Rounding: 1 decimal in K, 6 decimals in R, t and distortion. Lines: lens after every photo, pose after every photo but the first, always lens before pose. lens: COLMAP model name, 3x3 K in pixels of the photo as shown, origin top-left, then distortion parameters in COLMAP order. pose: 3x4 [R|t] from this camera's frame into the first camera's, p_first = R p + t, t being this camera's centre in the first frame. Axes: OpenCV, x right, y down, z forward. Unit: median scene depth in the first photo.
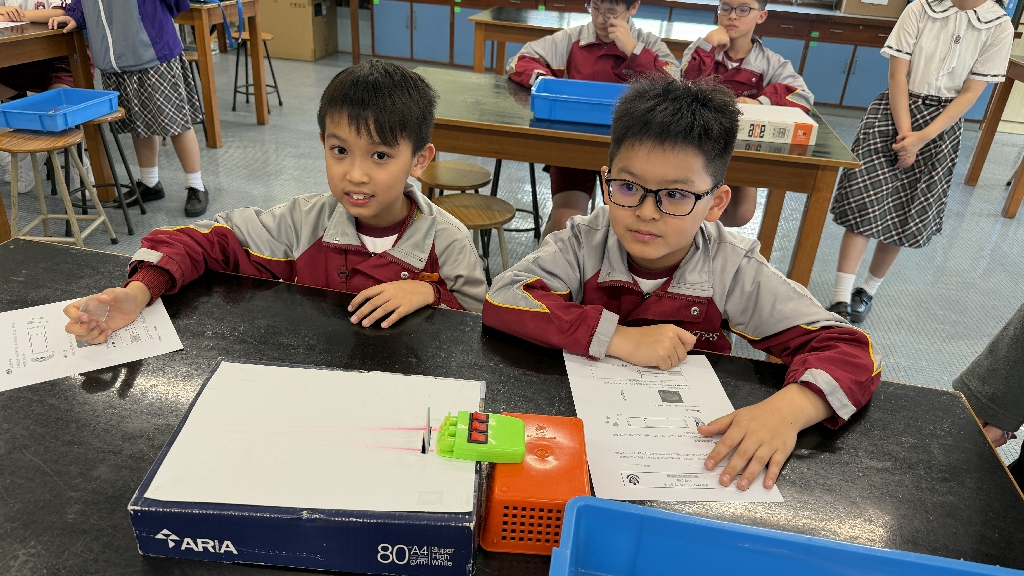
lens RADIAL K [[720.7, 0, 512.6], [0, 720.7, 289.9], [0, 0, 1]] dist [0.061168, -0.089183]
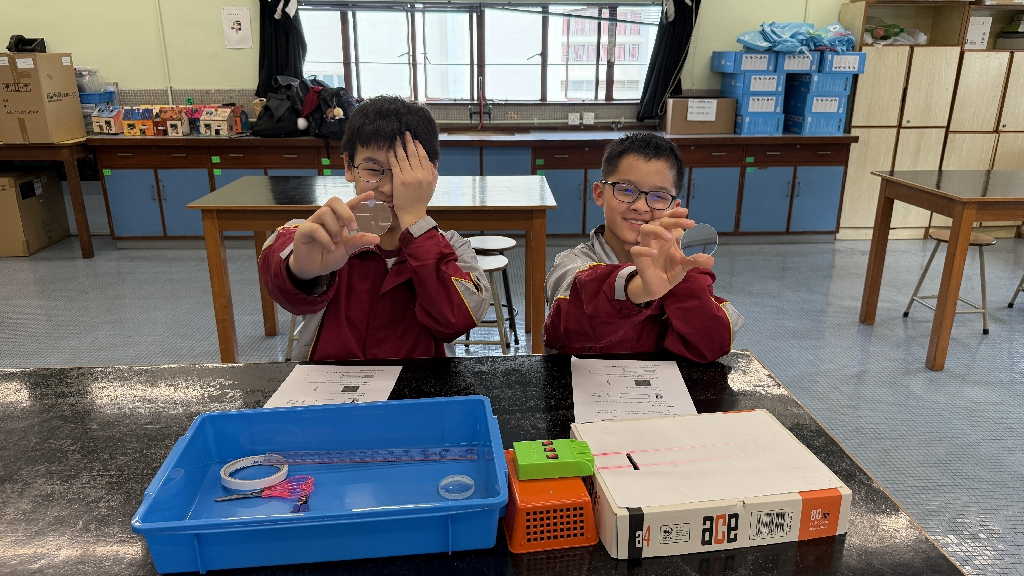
lens RADIAL K [[719.7, 0, 514.5], [0, 719.7, 291.2], [0, 0, 1]] dist [0.063068, -0.096939]
pose [[0.967043, -0.139068, 0.213280, 0.061760], [0.169246, 0.976910, -0.130397, -0.125124], [-0.190221, 0.162196, 0.968250, 0.239714]]
